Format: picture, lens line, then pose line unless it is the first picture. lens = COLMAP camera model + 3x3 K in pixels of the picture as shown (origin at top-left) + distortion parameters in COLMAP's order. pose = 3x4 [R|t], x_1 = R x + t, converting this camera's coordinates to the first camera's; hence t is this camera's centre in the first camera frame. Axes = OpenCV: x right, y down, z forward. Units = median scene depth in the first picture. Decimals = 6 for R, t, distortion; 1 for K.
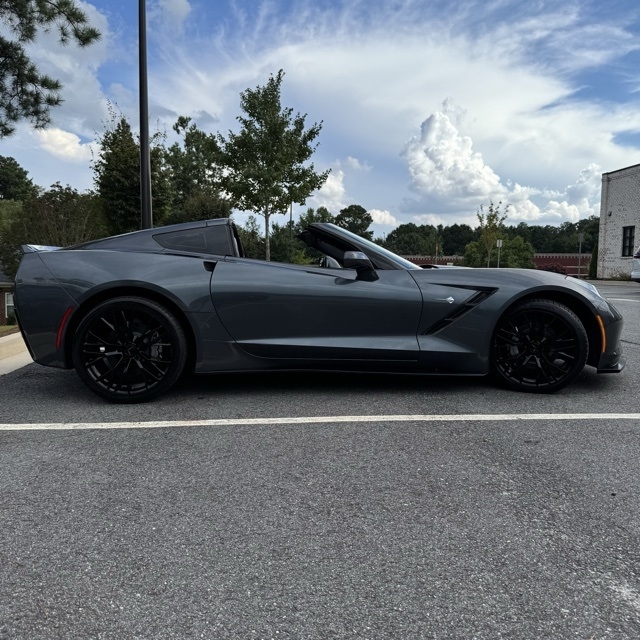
lens RADIAL K [[580.1, 0, 318.5], [0, 580.1, 321.2], [0, 0, 1]] dist [-0.042536, 0.000000]
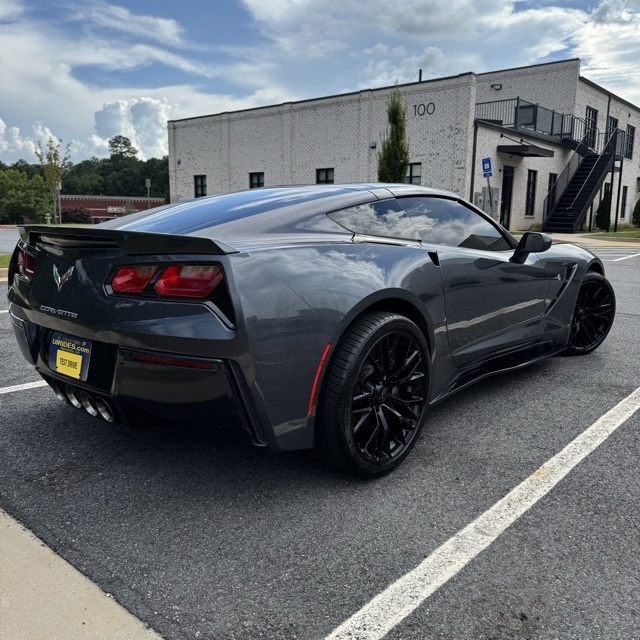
lens RADIAL K [[580.1, 0, 317.5], [0, 580.1, 323.6], [0, 0, 1]] dist [-0.042536, 0.000000]
pose [[0.685407, -0.129190, 0.716609, -0.091317], [0.053433, 0.990405, 0.127444, -0.013280], [-0.726197, -0.049060, 0.685733, 0.070737]]
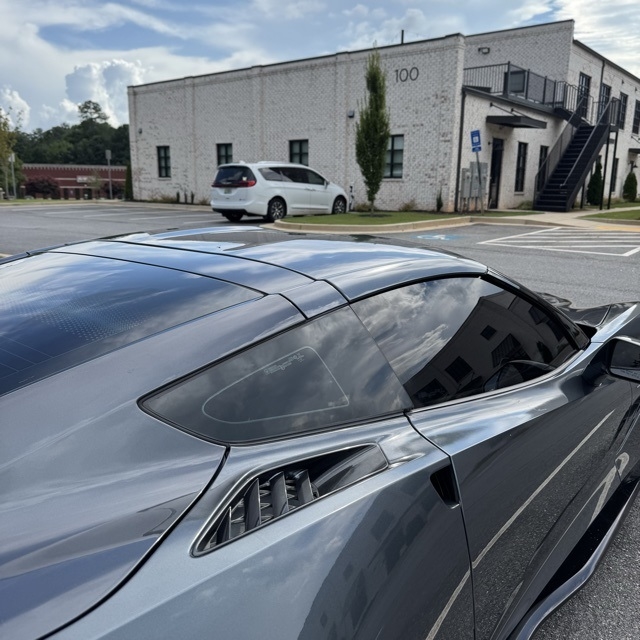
lens RADIAL K [[580.1, 0, 321.9], [0, 580.1, 324.7], [0, 0, 1]] dist [-0.042536, 0.000000]
pose [[0.655368, -0.176174, 0.734476, -0.045172], [0.056038, 0.981079, 0.185323, -0.026367], [-0.753228, -0.080296, 0.652840, 0.101891]]
